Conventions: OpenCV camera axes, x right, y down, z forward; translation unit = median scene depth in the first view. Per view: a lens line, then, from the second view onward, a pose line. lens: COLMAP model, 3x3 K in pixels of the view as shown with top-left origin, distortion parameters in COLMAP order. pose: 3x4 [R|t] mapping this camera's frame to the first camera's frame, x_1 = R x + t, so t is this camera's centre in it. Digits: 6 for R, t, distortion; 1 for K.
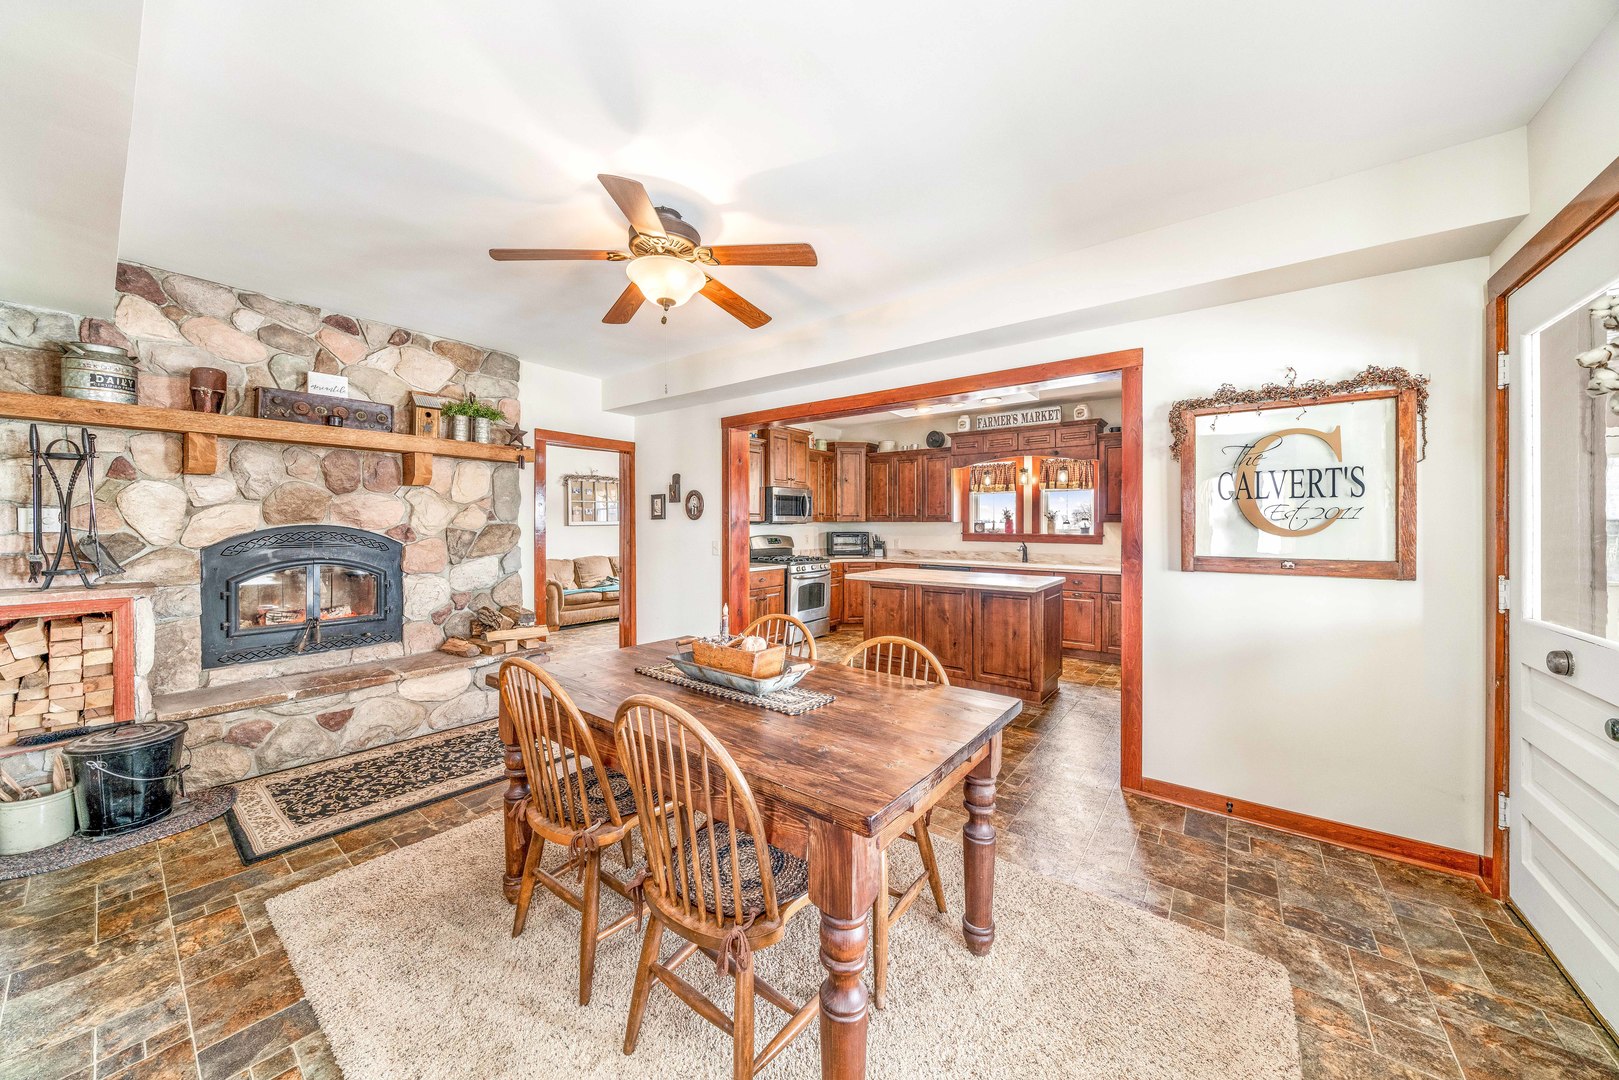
lens RADIAL K [[556.7, 0, 803.2], [0, 556.7, 524.0], [0, 0, 1]] dist [0.011064, -0.000042]
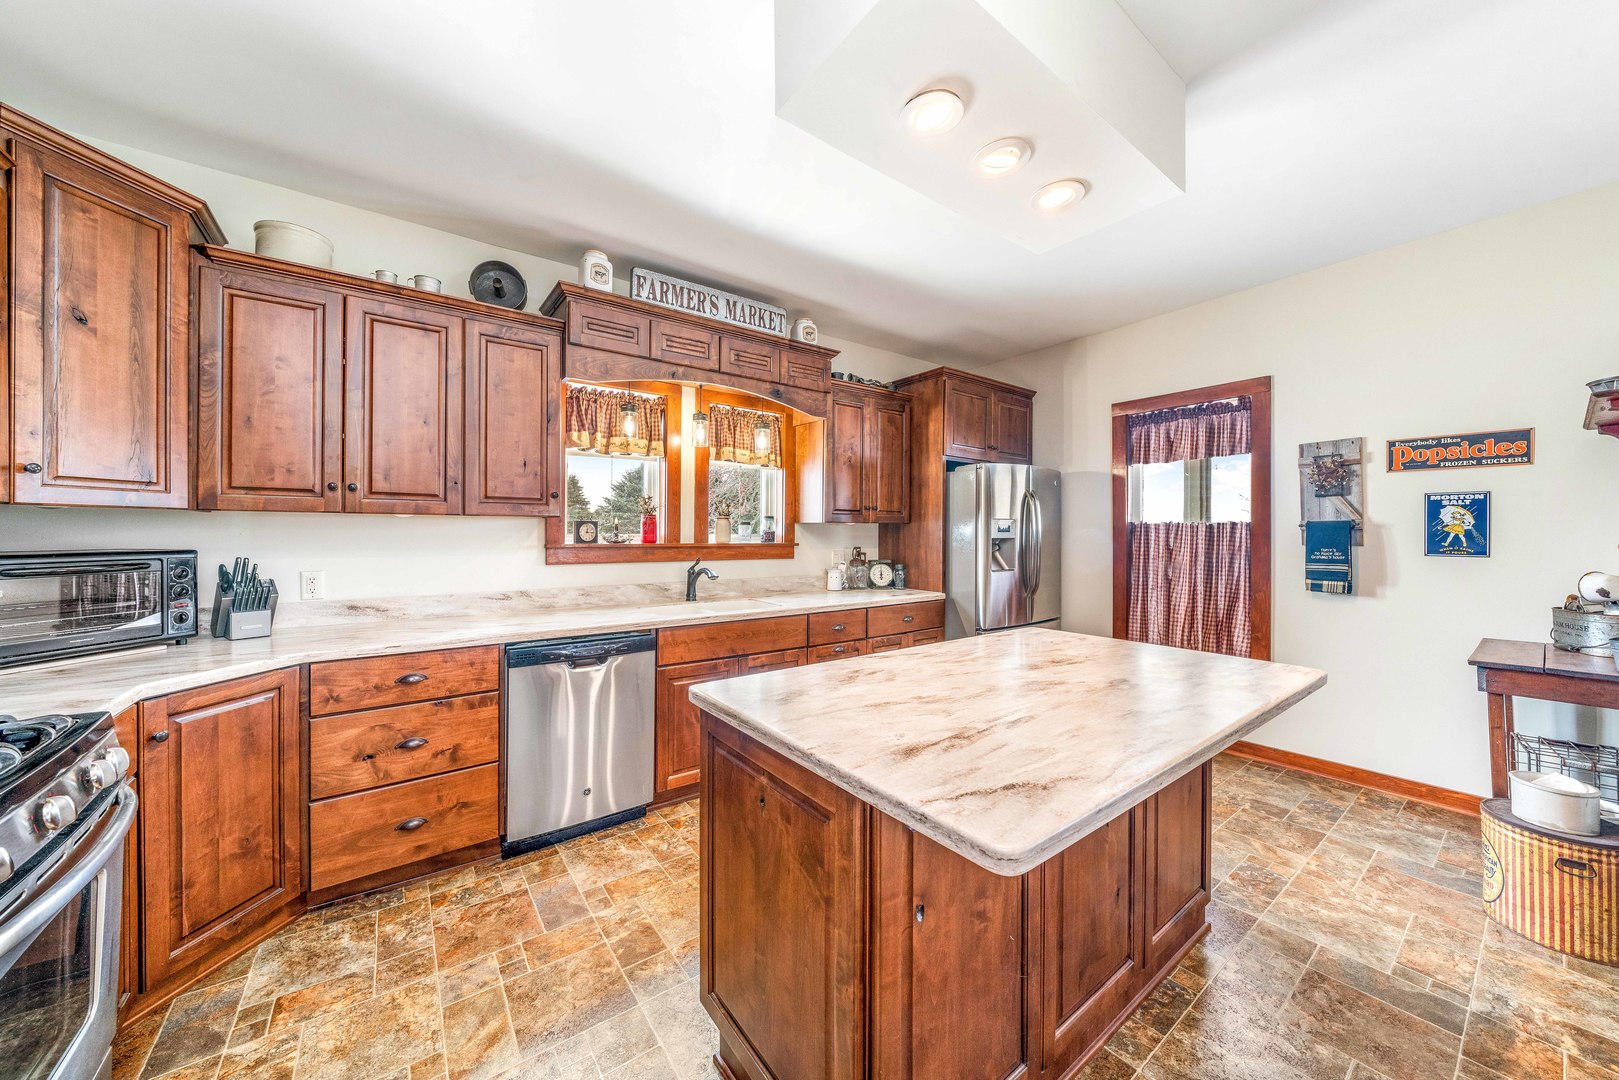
lens RADIAL K [[565.5, 0, 796.6], [0, 565.5, 532.5], [0, 0, 1]] dist [-0.002612, -0.000069]
pose [[0.287116, -0.000682, 0.957896, -0.061814], [-0.002532, 0.999996, 0.001471, 0.006244], [-0.957893, -0.002847, 0.287113, 0.753462]]
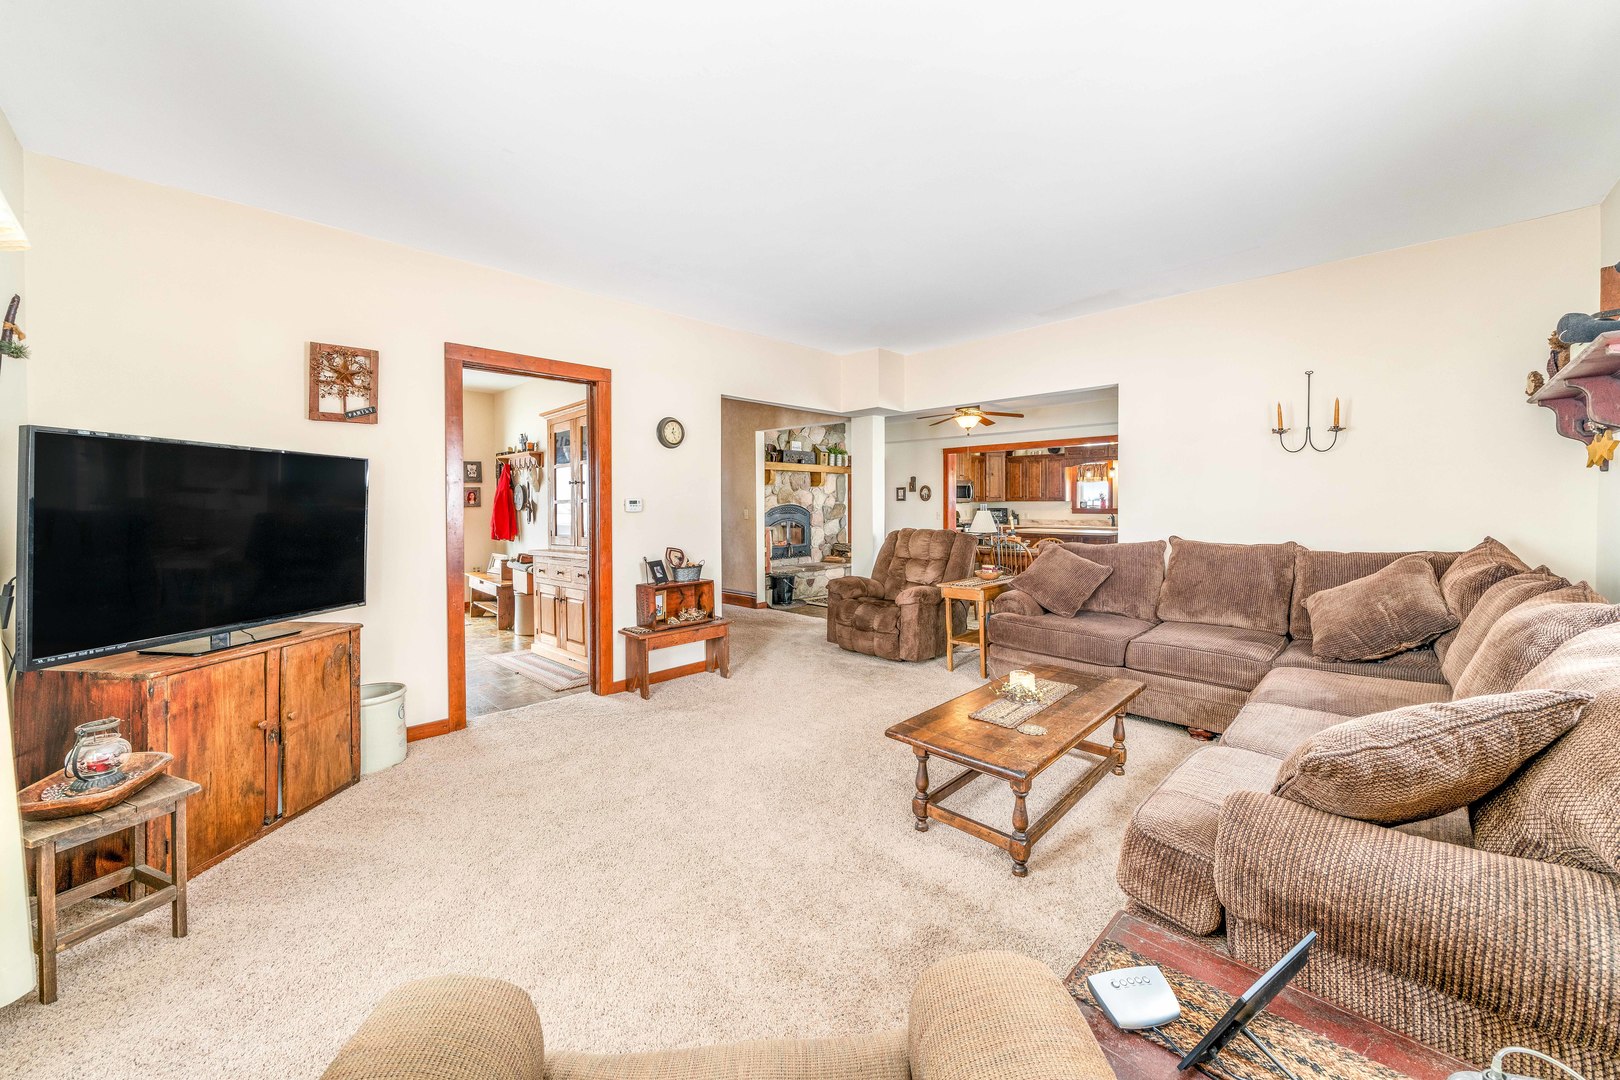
lens RADIAL K [[607.4, 0, 811.6], [0, 607.4, 507.2], [0, 0, 1]] dist [-0.000323, -0.000010]
pose [[0.992313, -0.002841, -0.123722, -0.236604], [0.003859, 0.999961, 0.007991, -0.003606], [0.123694, -0.008407, 0.992285, -0.809786]]
